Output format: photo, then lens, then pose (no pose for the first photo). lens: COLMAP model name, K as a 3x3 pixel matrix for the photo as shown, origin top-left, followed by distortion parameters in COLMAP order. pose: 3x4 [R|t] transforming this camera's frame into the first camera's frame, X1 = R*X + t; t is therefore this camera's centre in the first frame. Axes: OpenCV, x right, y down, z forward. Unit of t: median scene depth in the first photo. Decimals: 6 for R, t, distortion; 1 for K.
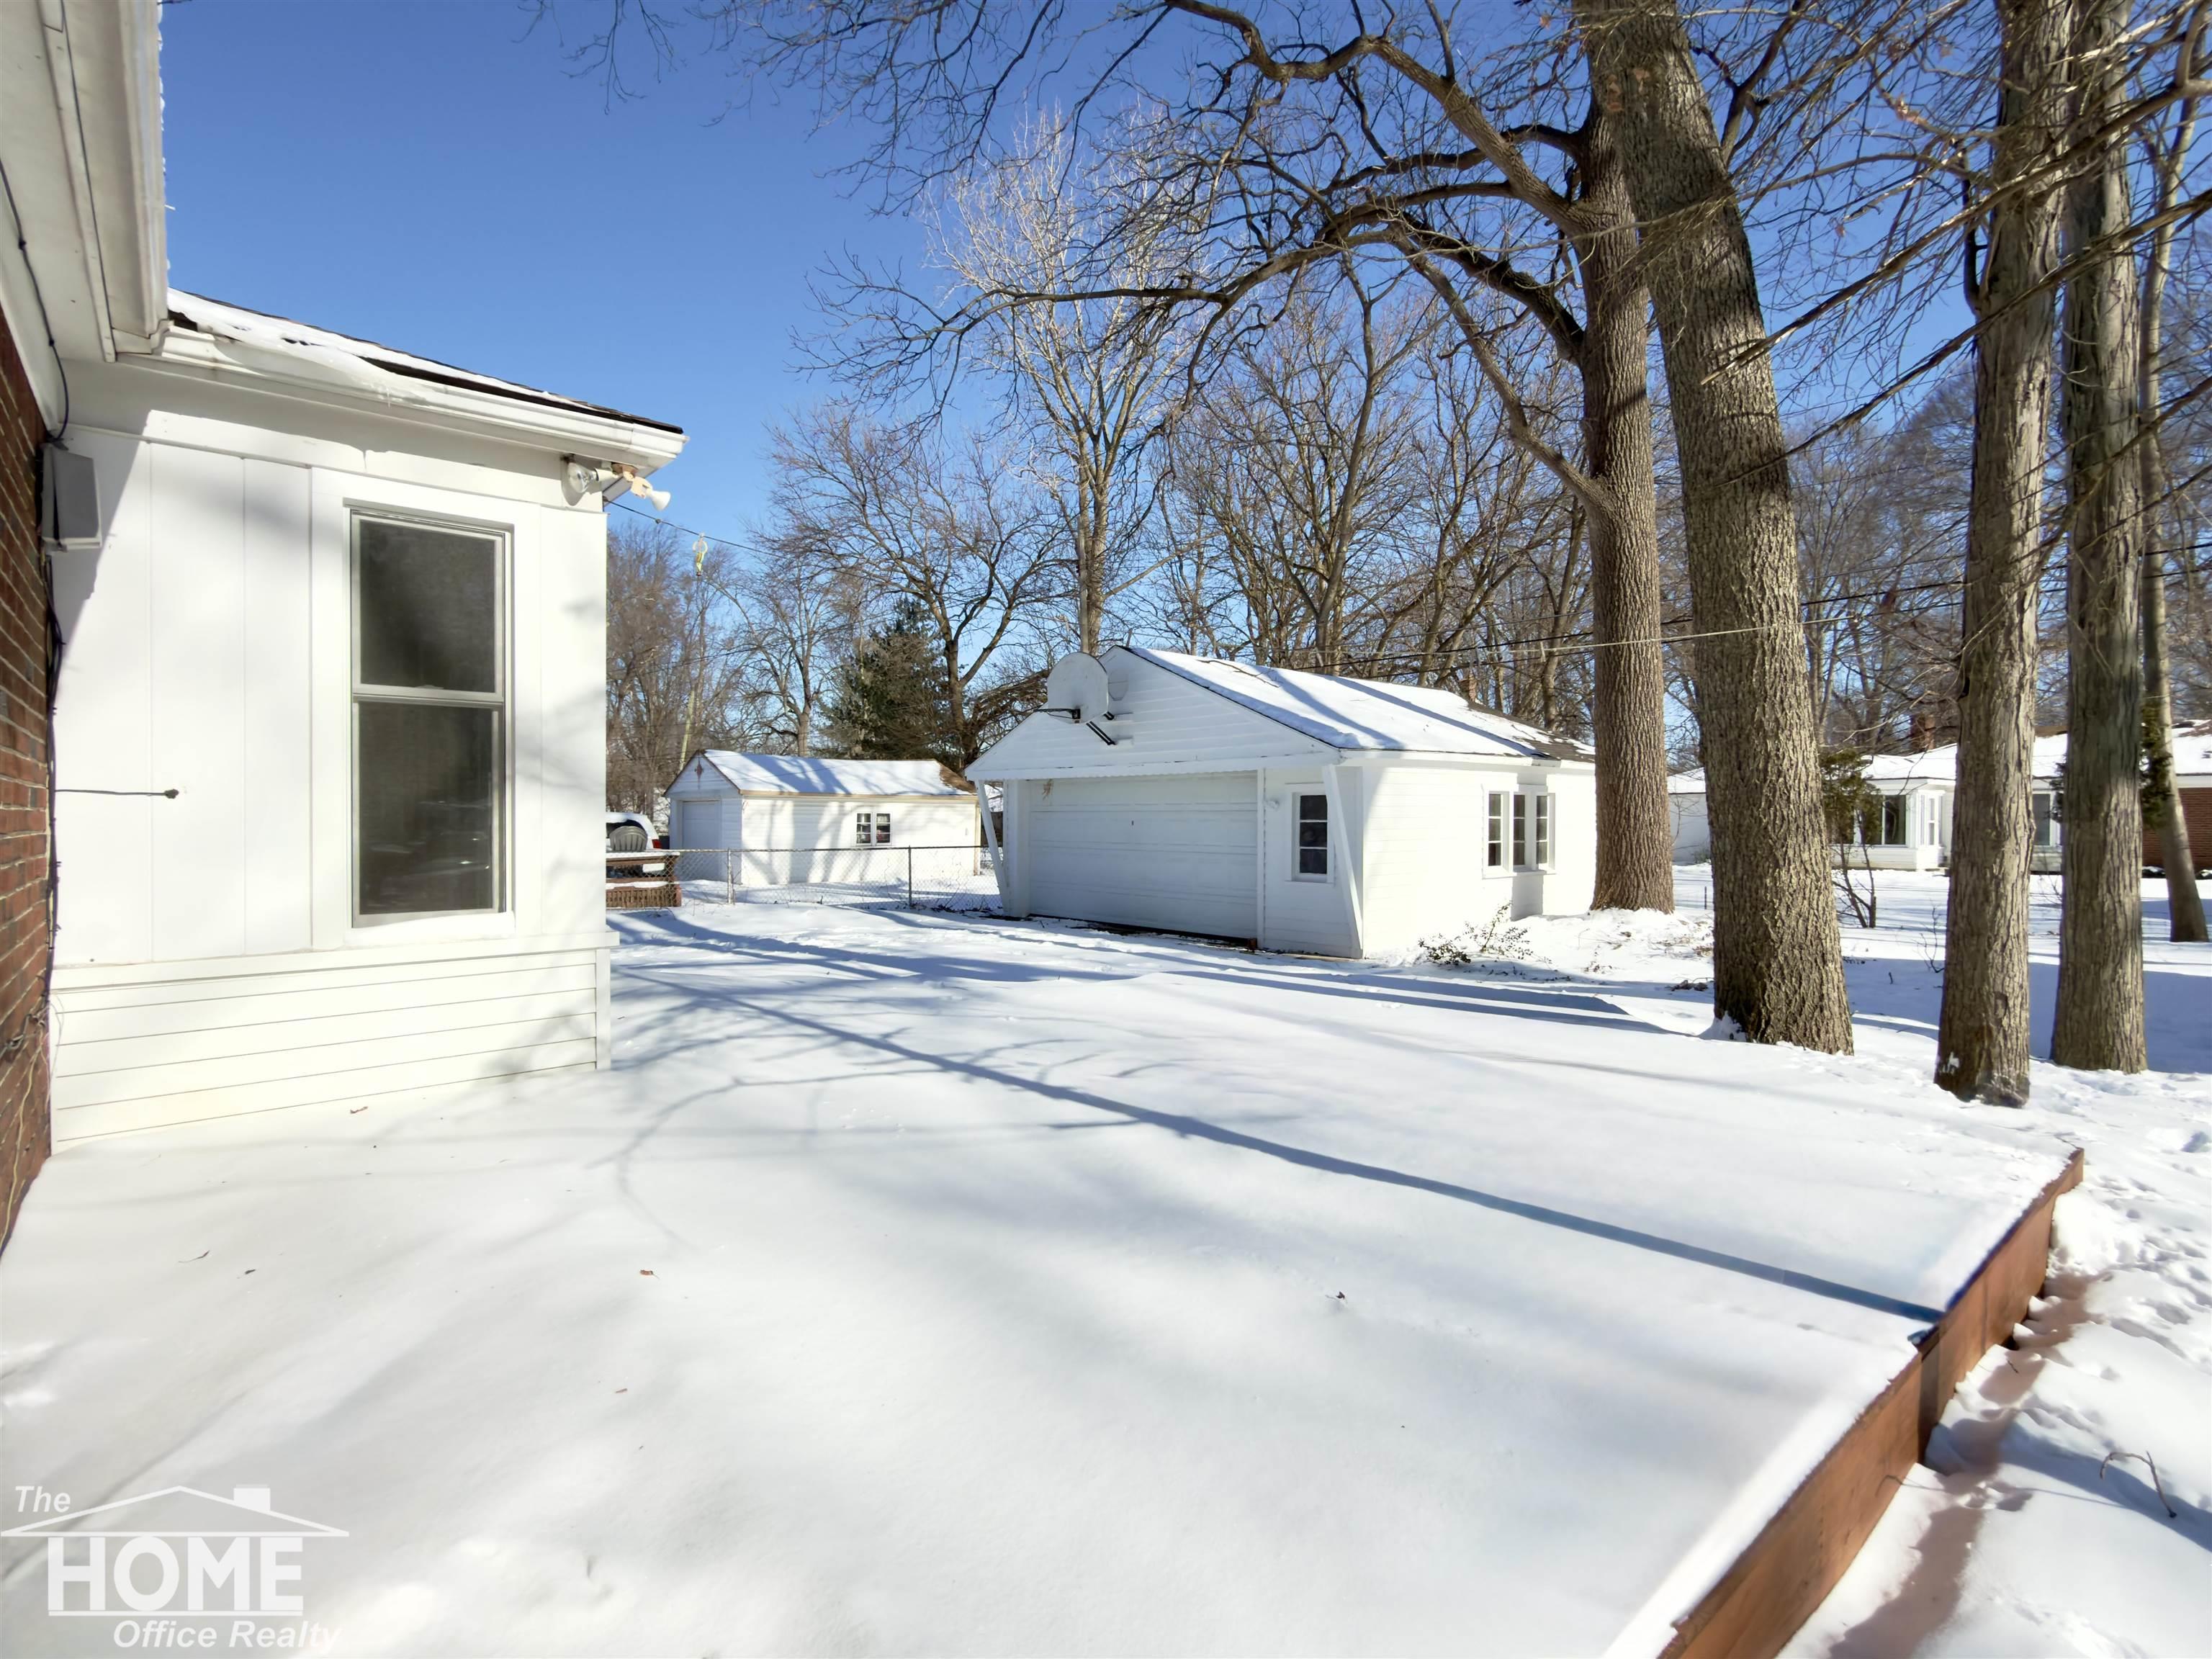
lens RADIAL K [[1113.3, 0, 1112.3], [0, 1113.3, 823.0], [0, 0, 1]] dist [0.003372, 0.000497]
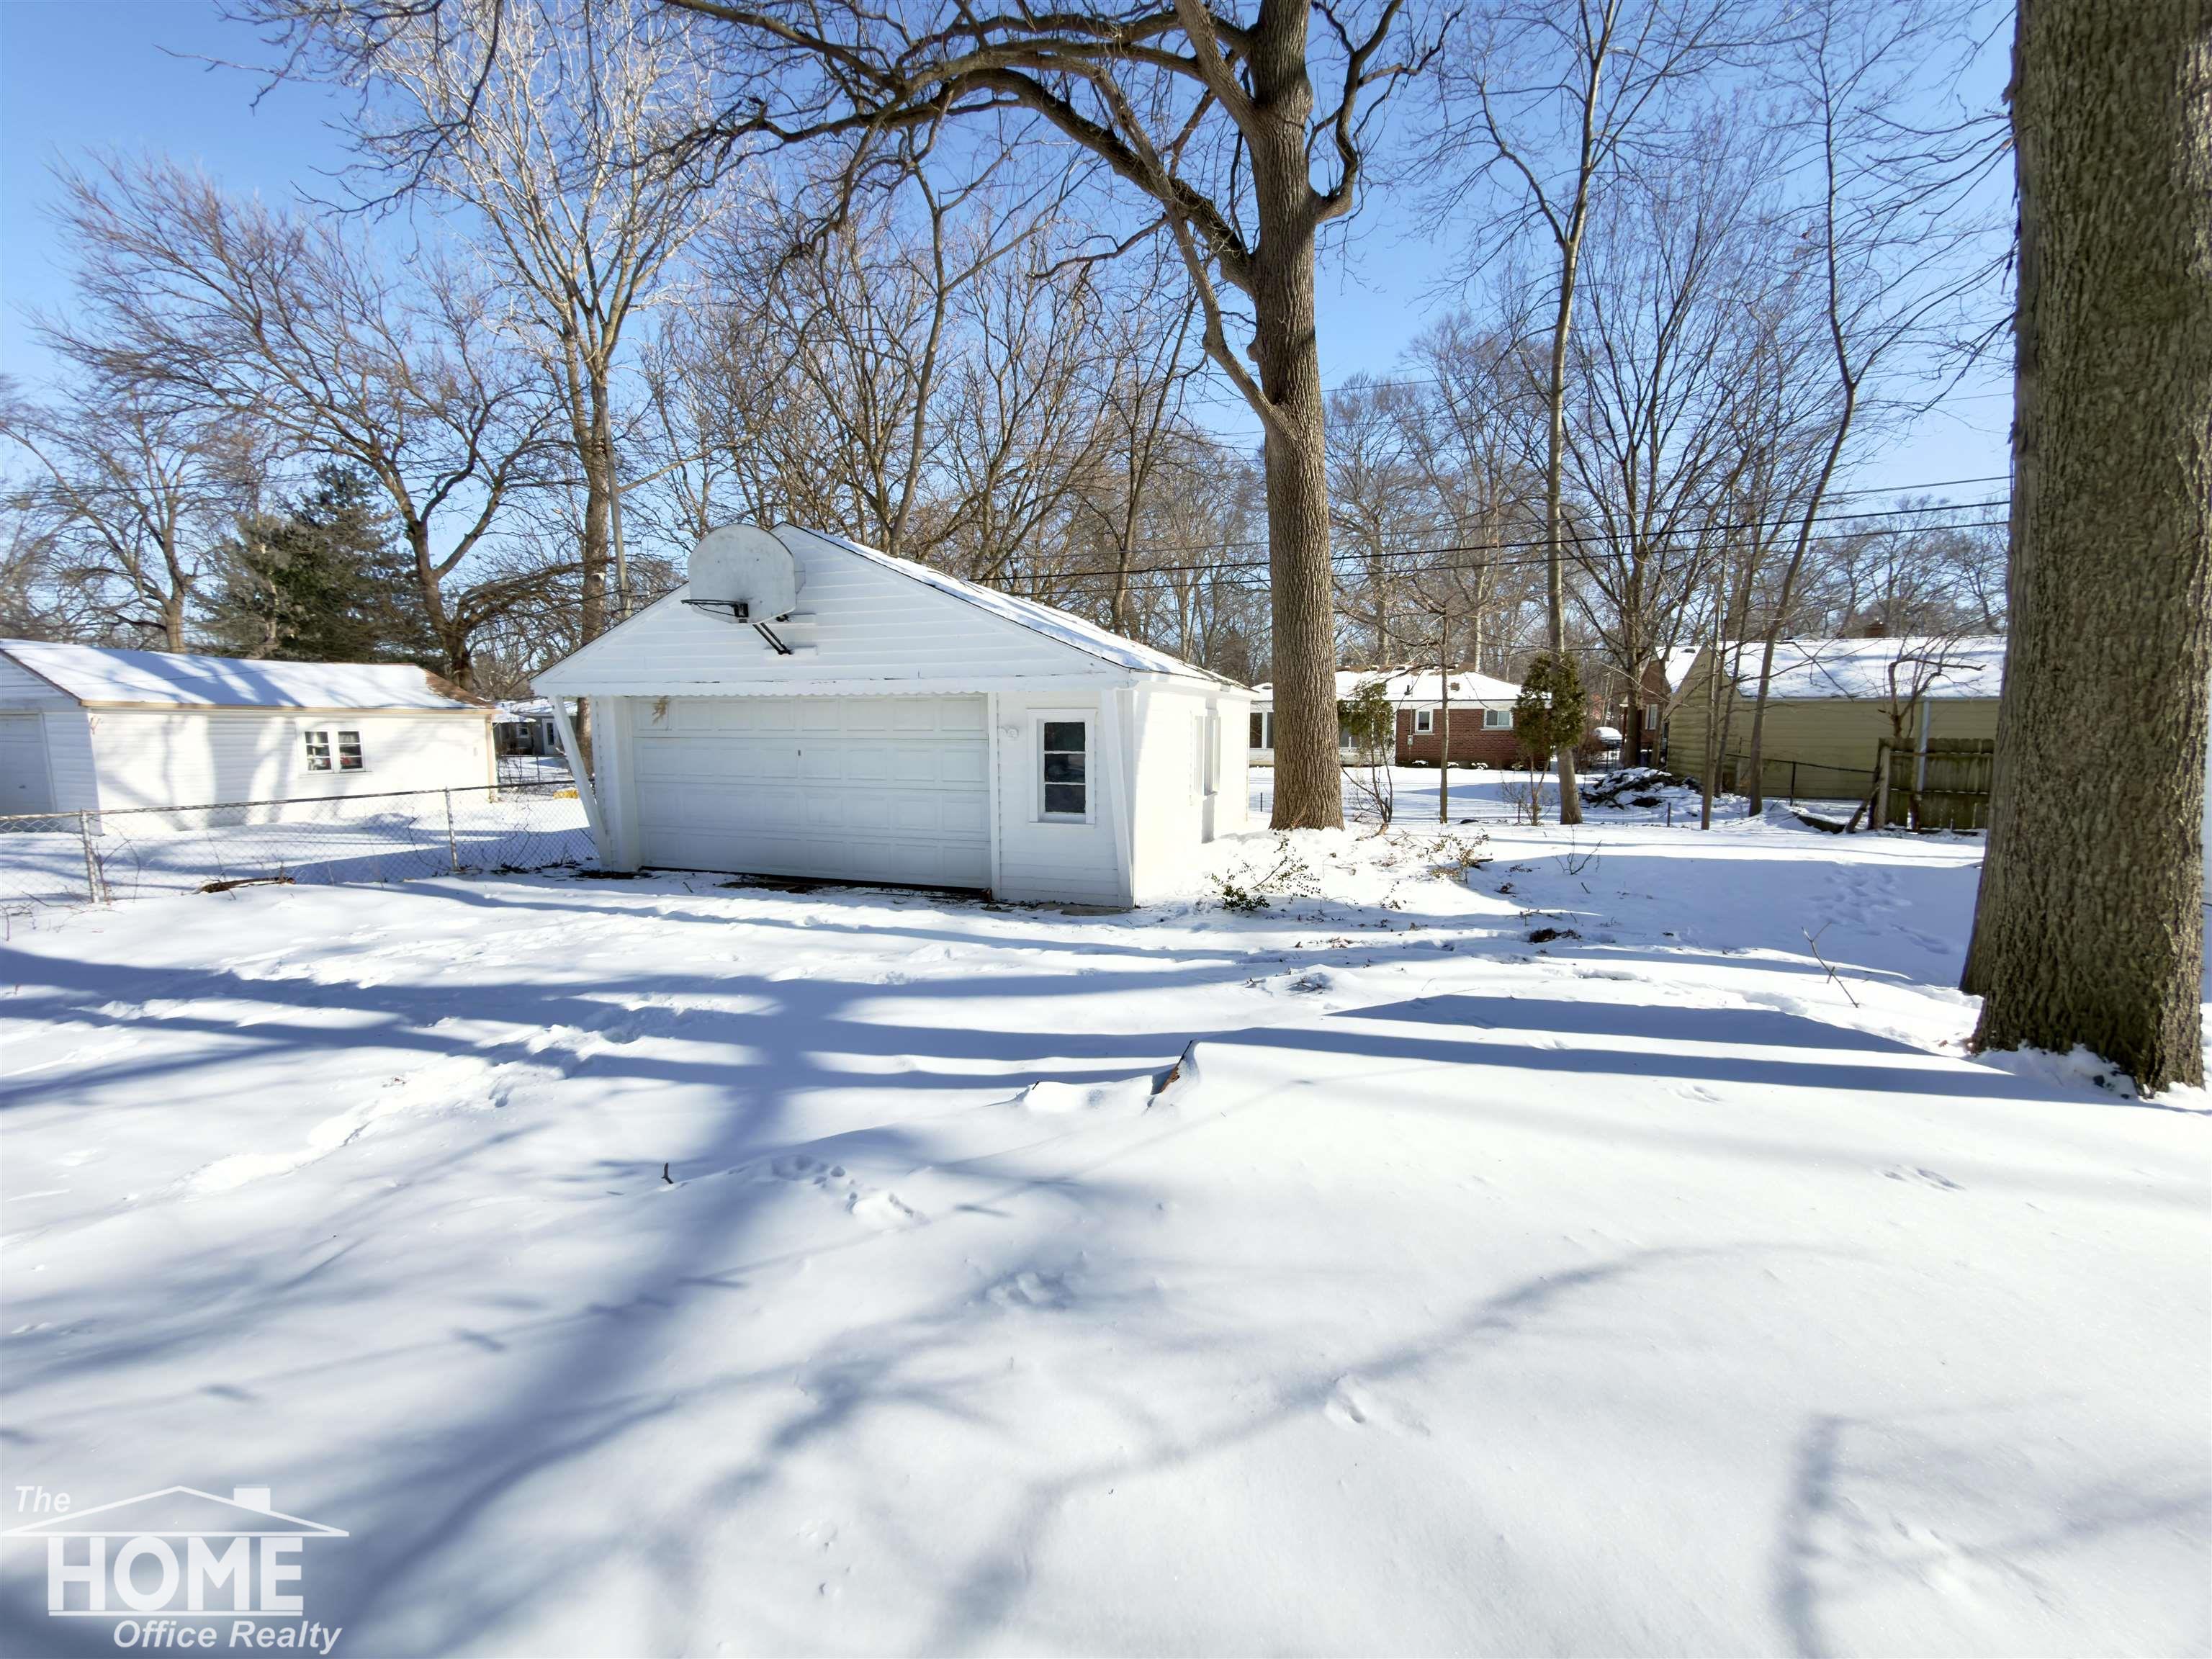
lens RADIAL K [[880.1, 0, 1113.5], [0, 880.1, 838.3], [0, 0, 1]] dist [0.000549, -0.000072]
pose [[0.856767, -0.065505, 0.511527, -0.051403], [0.001919, 0.992298, 0.123859, -0.007465], [-0.515700, -0.105137, 0.850294, 0.141669]]
